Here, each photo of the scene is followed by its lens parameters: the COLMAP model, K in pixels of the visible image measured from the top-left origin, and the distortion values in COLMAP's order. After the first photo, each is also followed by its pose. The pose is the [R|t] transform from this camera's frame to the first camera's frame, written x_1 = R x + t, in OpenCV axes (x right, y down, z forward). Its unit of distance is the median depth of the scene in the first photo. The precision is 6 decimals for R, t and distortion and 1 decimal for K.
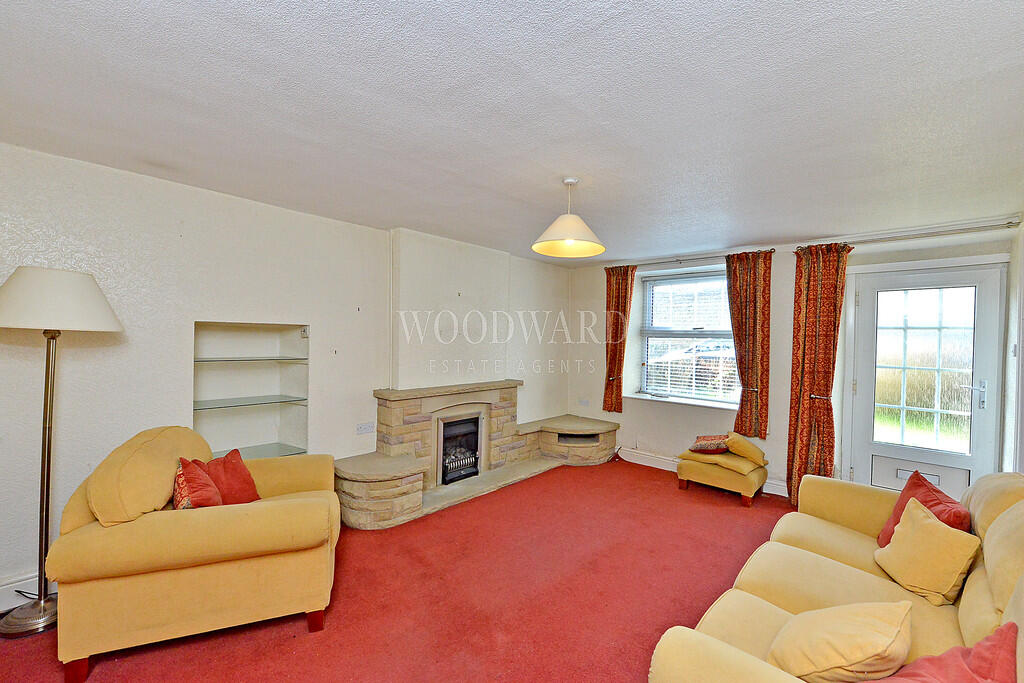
lens RADIAL K [[406.9, 0, 508.9], [0, 406.9, 339.4], [0, 0, 1]] dist [-0.009292, -0.000046]
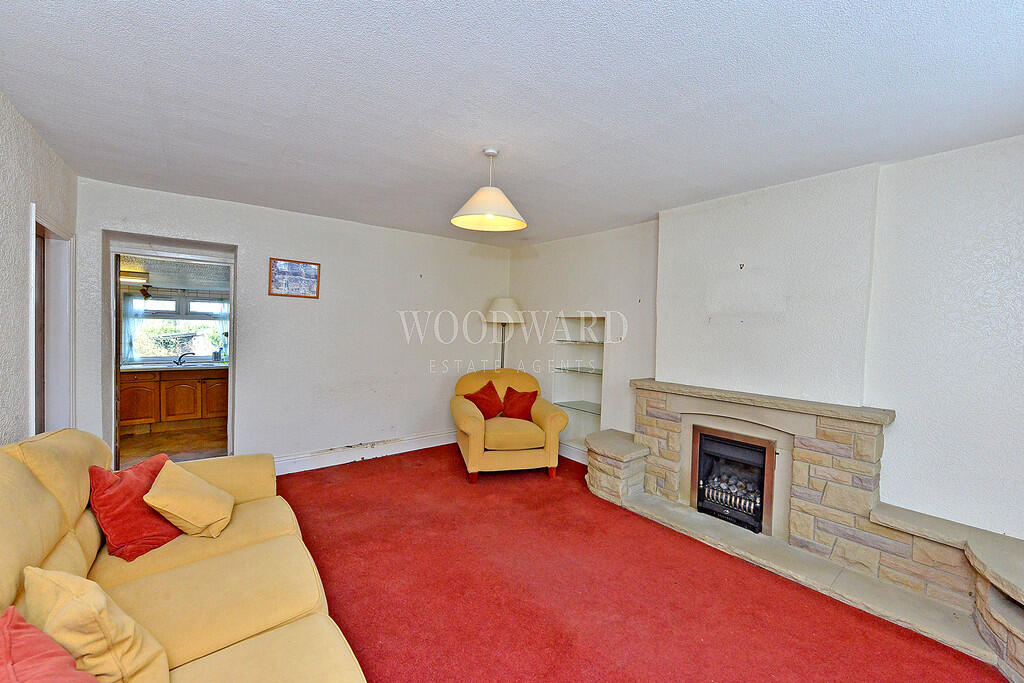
lens RADIAL K [[406.9, 0, 508.9], [0, 406.9, 339.4], [0, 0, 1]] dist [-0.009292, -0.000046]
pose [[-0.154528, 0.019959, -0.987787, 0.635170], [-0.018409, 0.999564, 0.023077, 0.010684], [0.987817, 0.021750, -0.154094, 0.700799]]
